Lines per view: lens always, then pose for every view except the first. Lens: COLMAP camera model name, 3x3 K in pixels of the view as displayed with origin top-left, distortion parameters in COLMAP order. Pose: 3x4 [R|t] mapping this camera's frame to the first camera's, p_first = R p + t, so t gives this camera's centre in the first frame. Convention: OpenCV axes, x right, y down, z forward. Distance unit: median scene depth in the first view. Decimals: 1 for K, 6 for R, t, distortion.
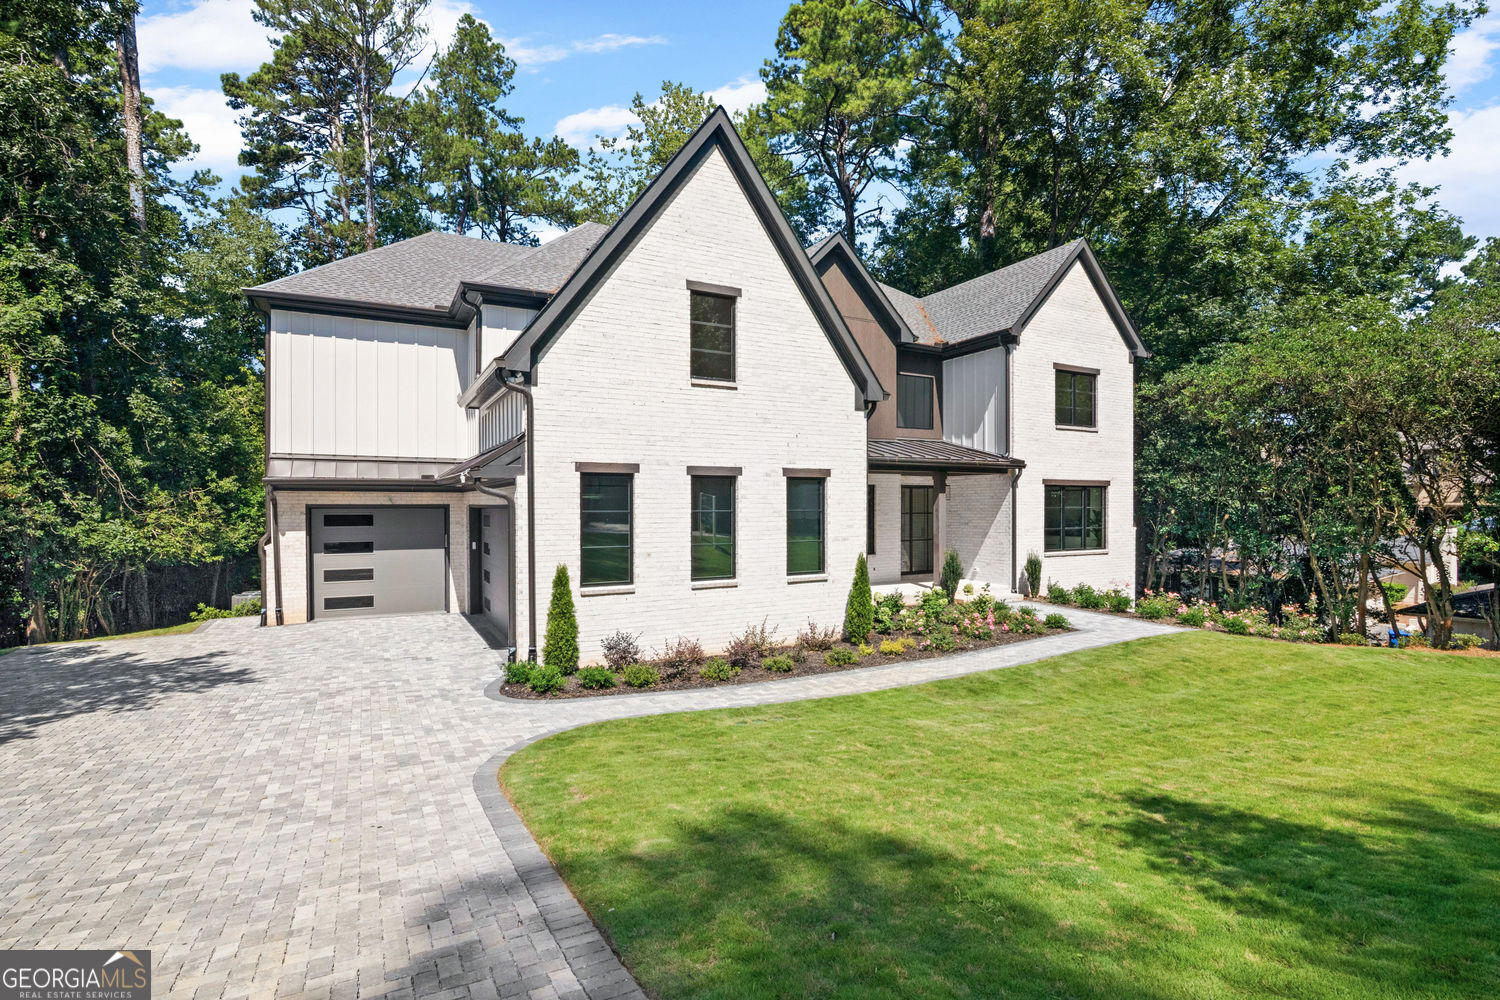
lens RADIAL K [[728.1, 0, 752.3], [0, 728.1, 501.5], [0, 0, 1]] dist [-0.016435, 0.001381]
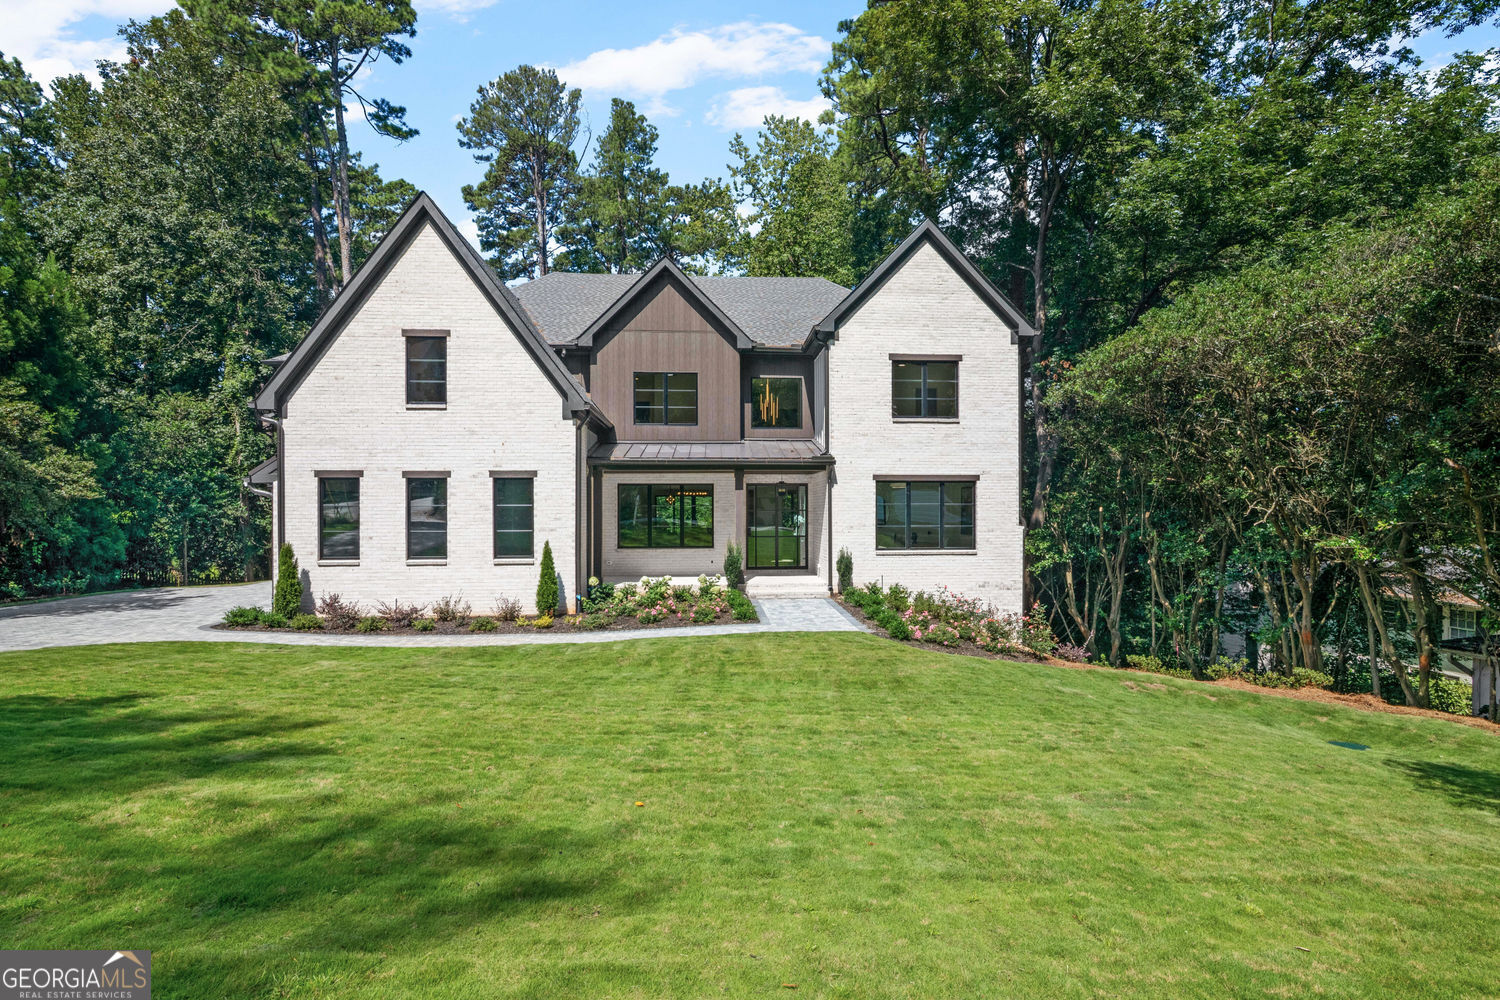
lens RADIAL K [[728.1, 0, 810.7], [0, 728.1, 502.5], [0, 0, 1]] dist [-0.016435, 0.001381]
pose [[0.906230, -0.005051, -0.422756, 1.014149], [0.002490, 0.999975, -0.006609, 0.016573], [0.422778, 0.004937, 0.906220, 0.115850]]
